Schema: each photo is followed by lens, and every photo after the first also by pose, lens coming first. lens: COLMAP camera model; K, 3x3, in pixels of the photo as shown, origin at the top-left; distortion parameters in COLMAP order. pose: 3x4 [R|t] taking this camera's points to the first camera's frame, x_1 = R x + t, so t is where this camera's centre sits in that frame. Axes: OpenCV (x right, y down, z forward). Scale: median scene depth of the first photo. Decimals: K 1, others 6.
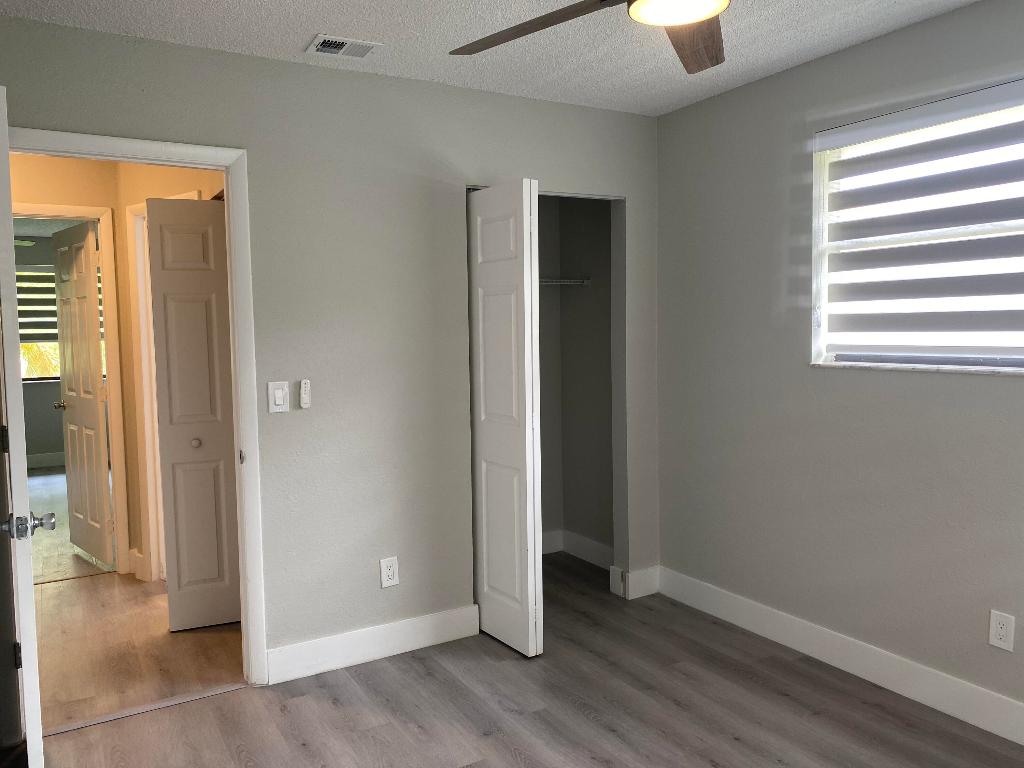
lens RADIAL K [[780.3, 0, 509.6], [0, 780.3, 378.7], [0, 0, 1]] dist [0.052954, -0.062151]
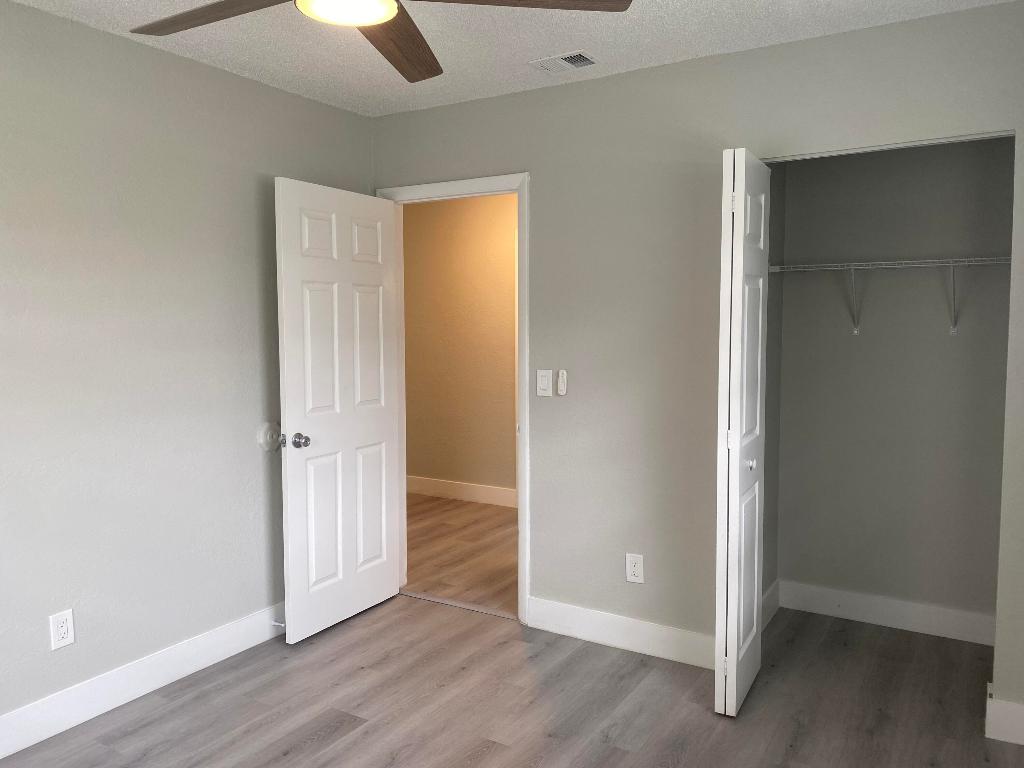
lens RADIAL K [[779.4, 0, 512.7], [0, 779.4, 380.0], [0, 0, 1]] dist [0.058454, -0.070531]
pose [[0.472856, 0.080887, -0.877419, 0.684195], [-0.064950, 0.996268, 0.056840, -0.043238], [0.878743, 0.030112, 0.476345, 0.409802]]
